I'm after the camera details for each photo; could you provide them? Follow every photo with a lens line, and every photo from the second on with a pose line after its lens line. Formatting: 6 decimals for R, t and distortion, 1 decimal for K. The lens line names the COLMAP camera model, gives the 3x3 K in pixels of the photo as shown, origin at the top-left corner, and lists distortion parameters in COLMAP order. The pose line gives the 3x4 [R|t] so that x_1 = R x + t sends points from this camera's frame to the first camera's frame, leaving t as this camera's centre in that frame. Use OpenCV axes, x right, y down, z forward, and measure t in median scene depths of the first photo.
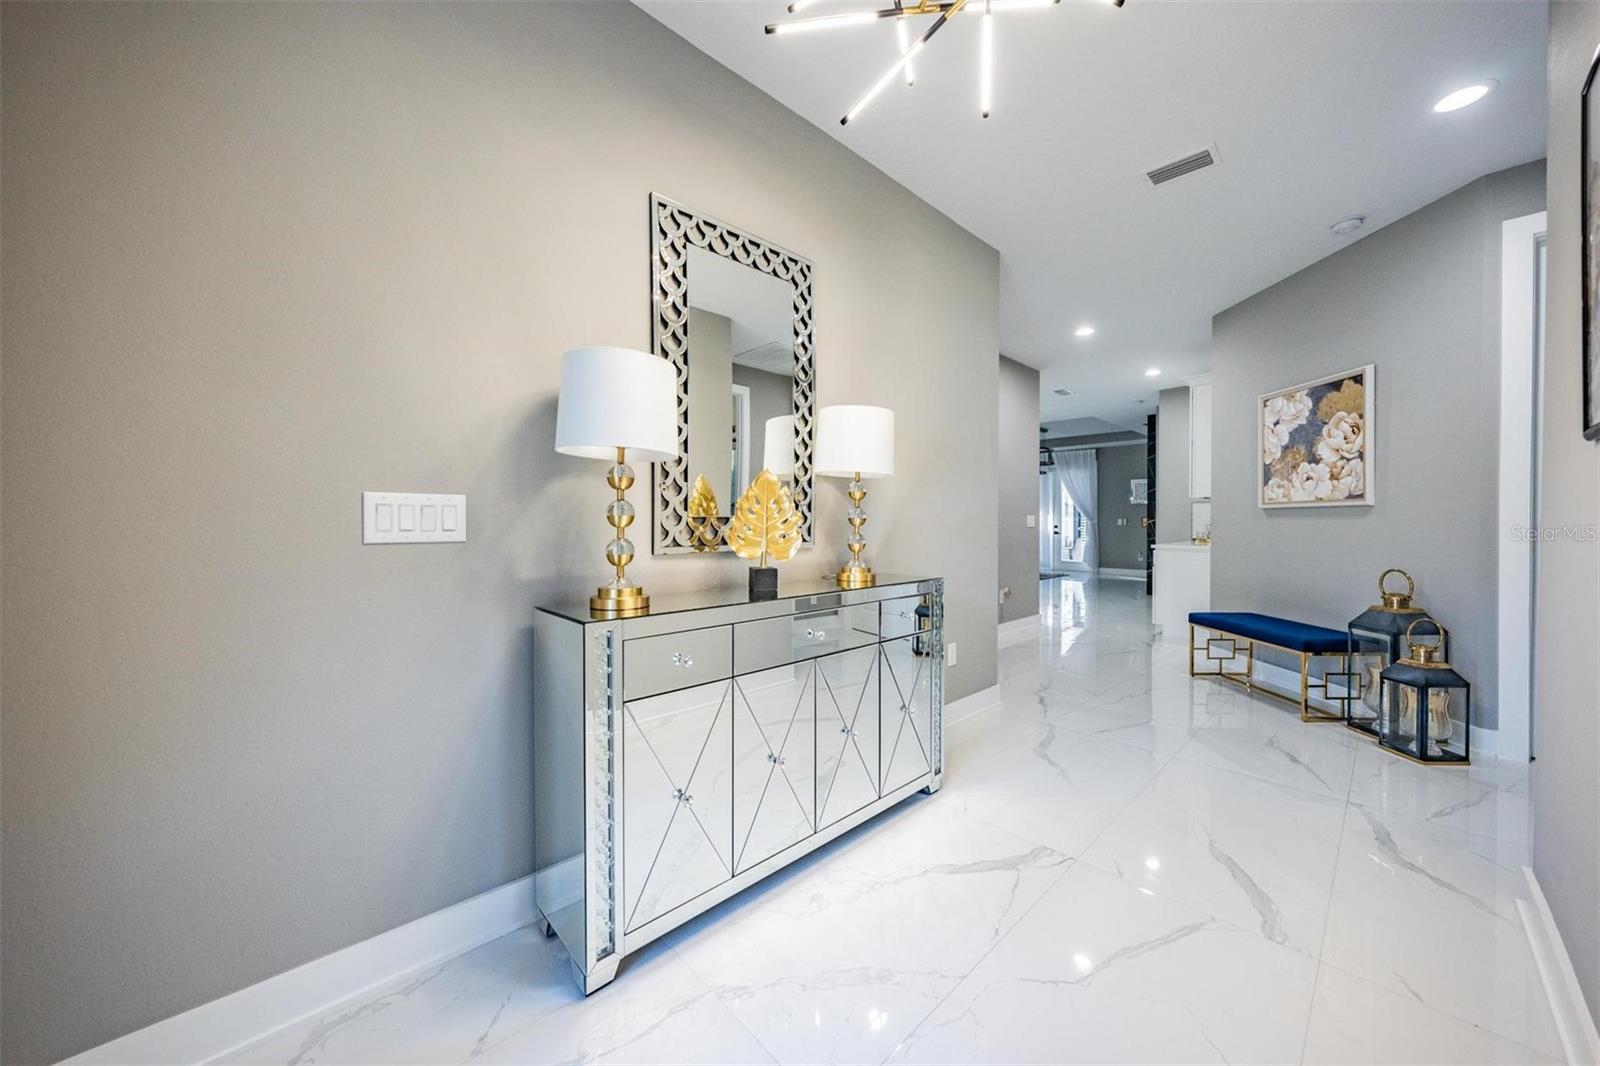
lens RADIAL K [[566.2, 0, 798.1], [0, 566.2, 530.8], [0, 0, 1]] dist [-0.001332, -0.000168]
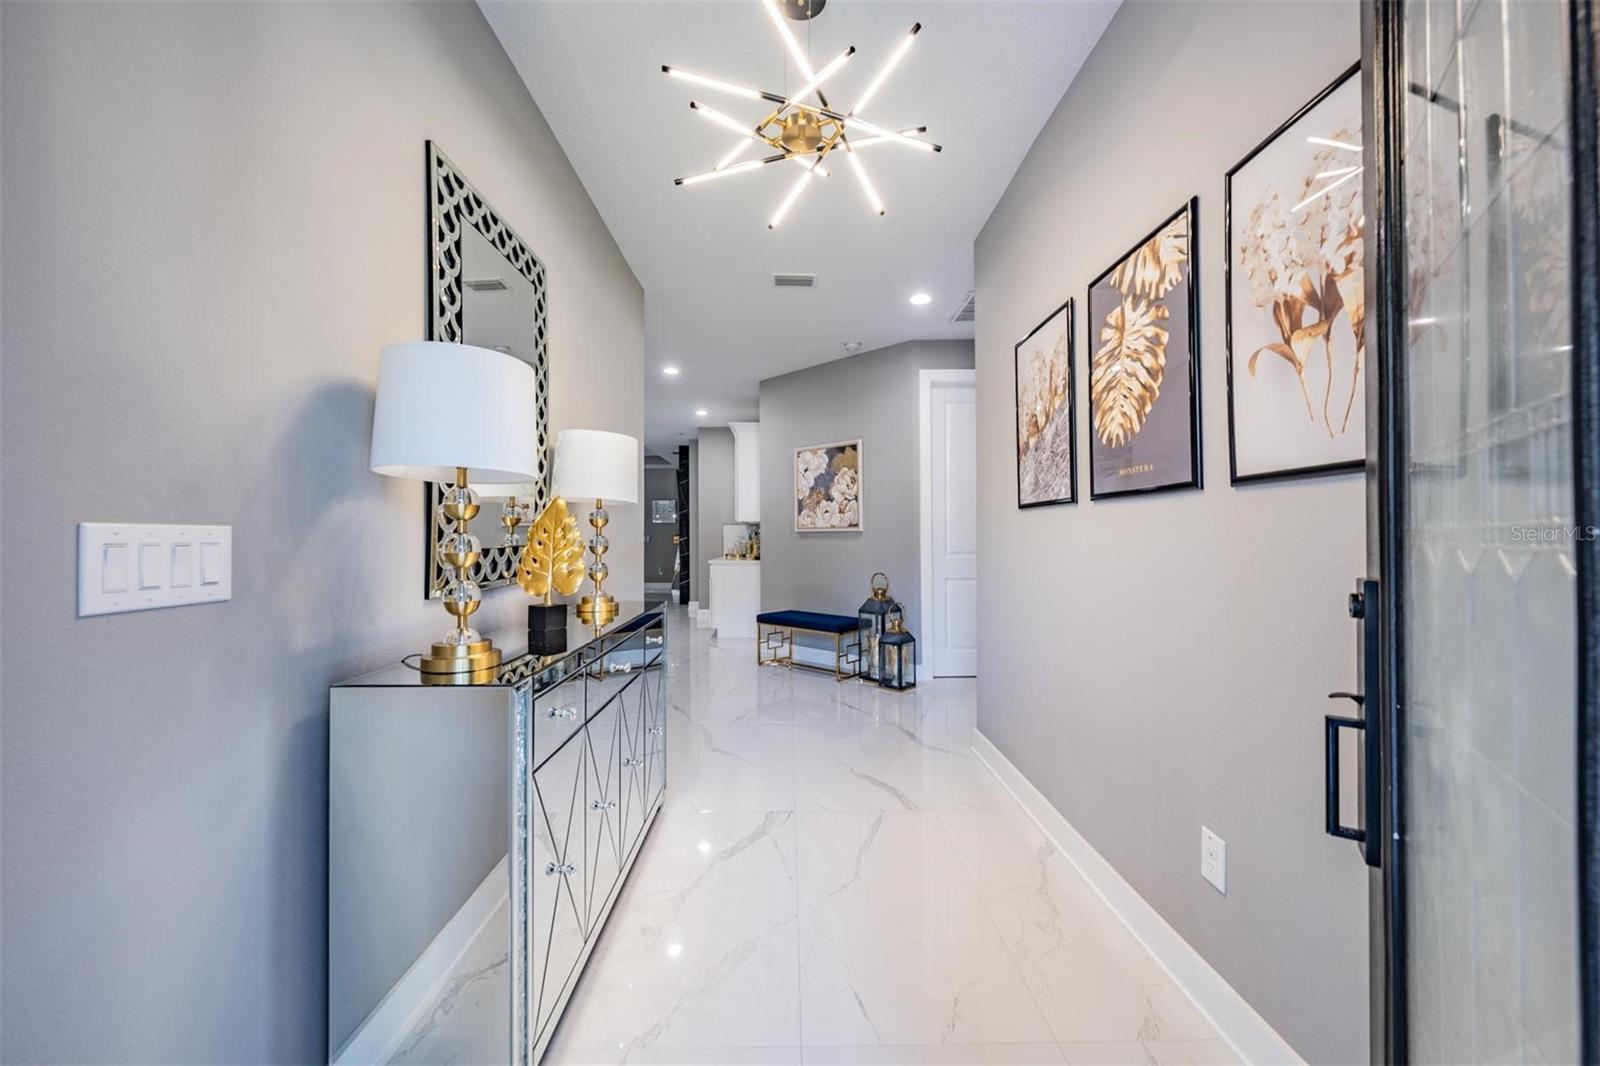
lens RADIAL K [[605.1, 0, 798.8], [0, 605.1, 532.0], [0, 0, 1]] dist [-0.003861, -0.000024]
pose [[0.668341, 0.003786, 0.743846, -0.340217], [0.013918, 0.999748, -0.017594, -0.018421], [-0.743725, 0.022112, 0.668120, 0.040194]]
